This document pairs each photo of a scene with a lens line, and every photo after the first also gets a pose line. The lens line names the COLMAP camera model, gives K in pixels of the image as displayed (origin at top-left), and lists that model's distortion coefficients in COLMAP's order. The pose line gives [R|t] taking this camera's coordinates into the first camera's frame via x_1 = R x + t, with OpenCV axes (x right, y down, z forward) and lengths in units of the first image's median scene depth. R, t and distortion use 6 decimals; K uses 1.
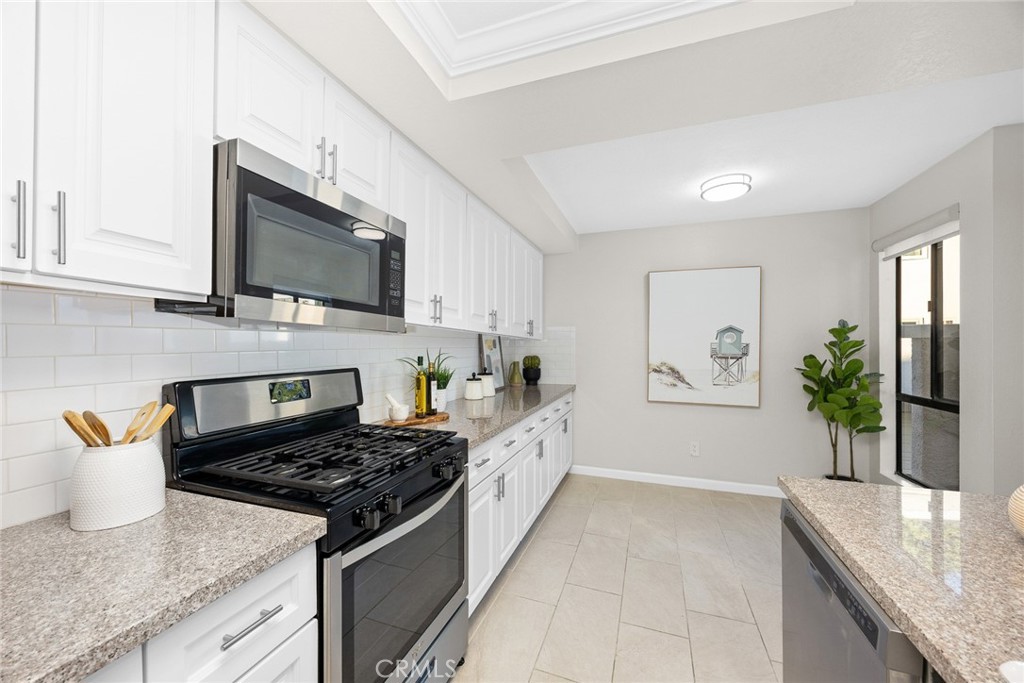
lens RADIAL K [[409.7, 0, 505.0], [0, 409.7, 337.3], [0, 0, 1]] dist [-0.006371, 0.000722]
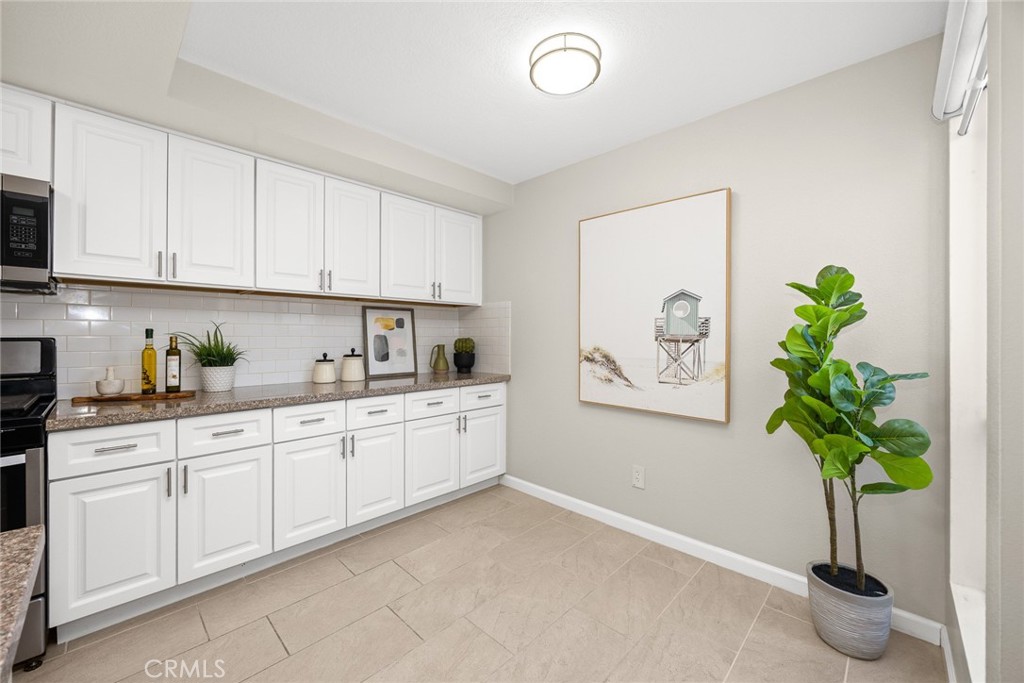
lens RADIAL K [[409.7, 0, 490.0], [0, 409.7, 335.5], [0, 0, 1]] dist [-0.006371, 0.000722]
pose [[0.910671, 0.005008, -0.413102, 0.535666], [0.000304, 0.999918, 0.012793, 0.033274], [0.413132, -0.011776, 0.910595, 0.298435]]
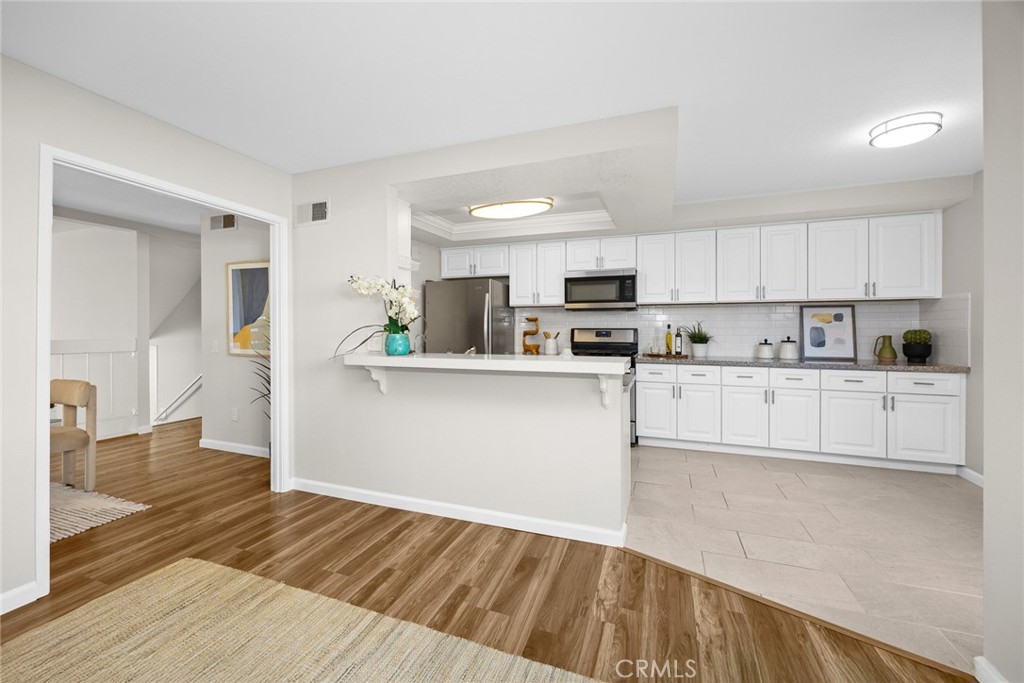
lens RADIAL K [[409.7, 0, 503.2], [0, 409.7, 324.7], [0, 0, 1]] dist [-0.006371, 0.000722]
pose [[0.005543, -0.002651, -0.999981, 1.103803], [0.012535, 0.999918, -0.002581, 0.028715], [0.999906, -0.012520, 0.005575, 0.111391]]
